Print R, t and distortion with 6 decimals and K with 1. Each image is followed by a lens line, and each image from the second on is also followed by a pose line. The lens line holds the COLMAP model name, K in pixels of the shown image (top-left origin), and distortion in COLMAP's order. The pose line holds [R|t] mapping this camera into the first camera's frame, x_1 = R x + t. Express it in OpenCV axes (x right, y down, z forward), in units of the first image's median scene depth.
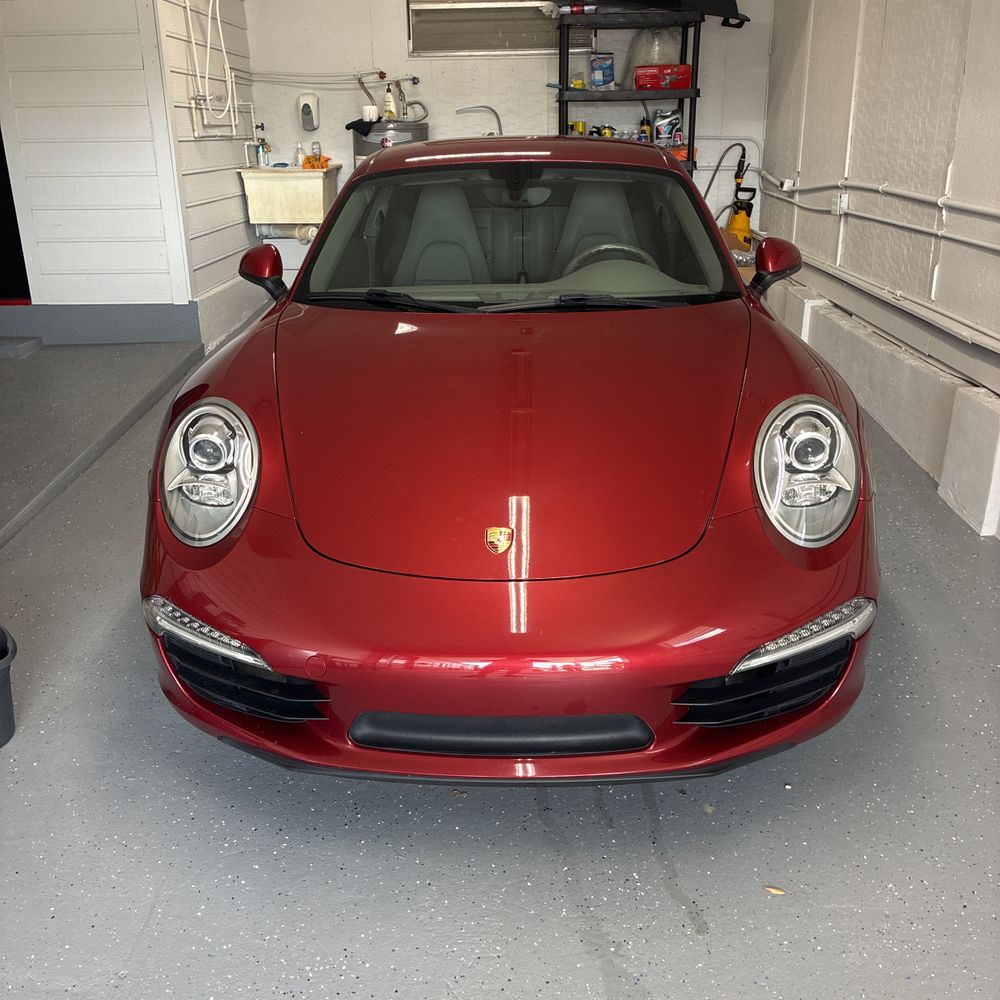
lens RADIAL K [[1045.4, 0, 500.0], [0, 1045.4, 500.0], [0, 0, 1]] dist [-0.073906, 0.224234]
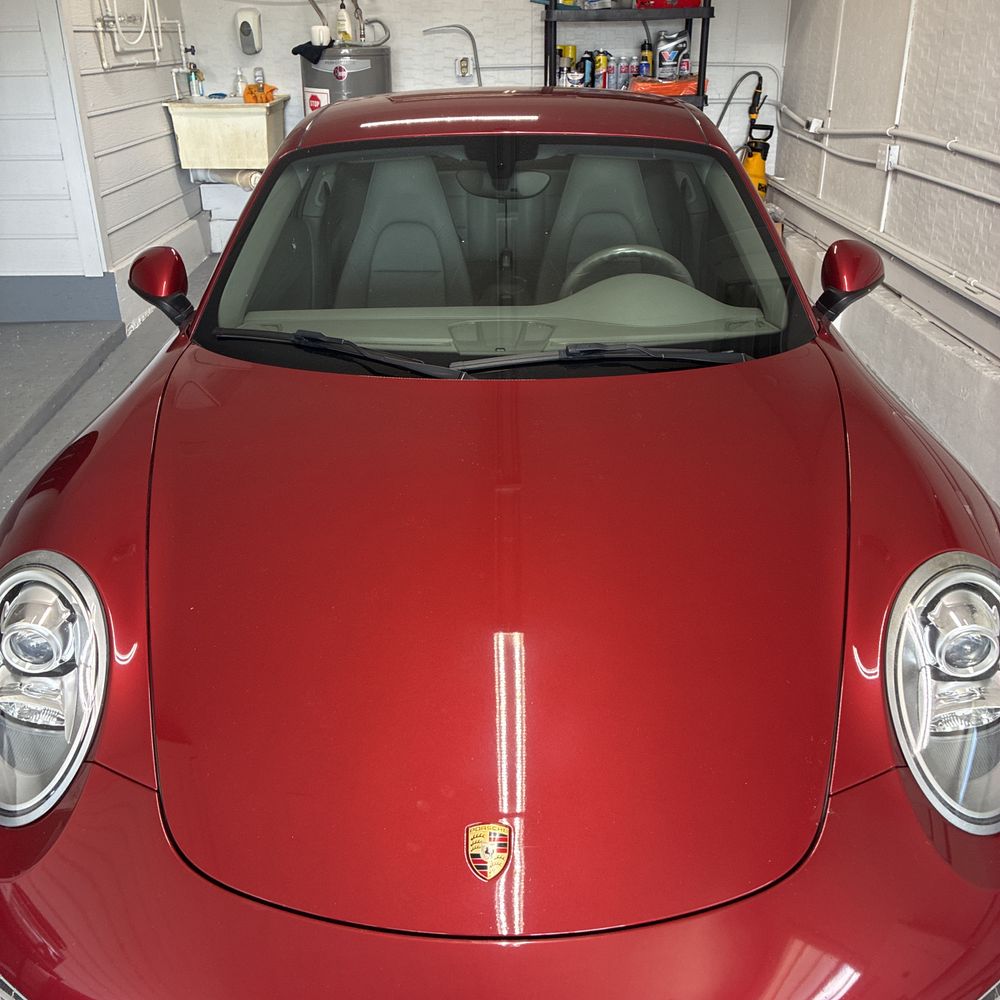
lens RADIAL K [[1022.9, 0, 491.0], [0, 1022.9, 497.3], [0, 0, 1]] dist [0.006670, 0.004610]
pose [[0.999853, -0.003545, 0.016780, -0.003047], [0.002055, 0.996116, 0.088024, -0.083289], [-0.017027, -0.087976, 0.995977, 0.160787]]
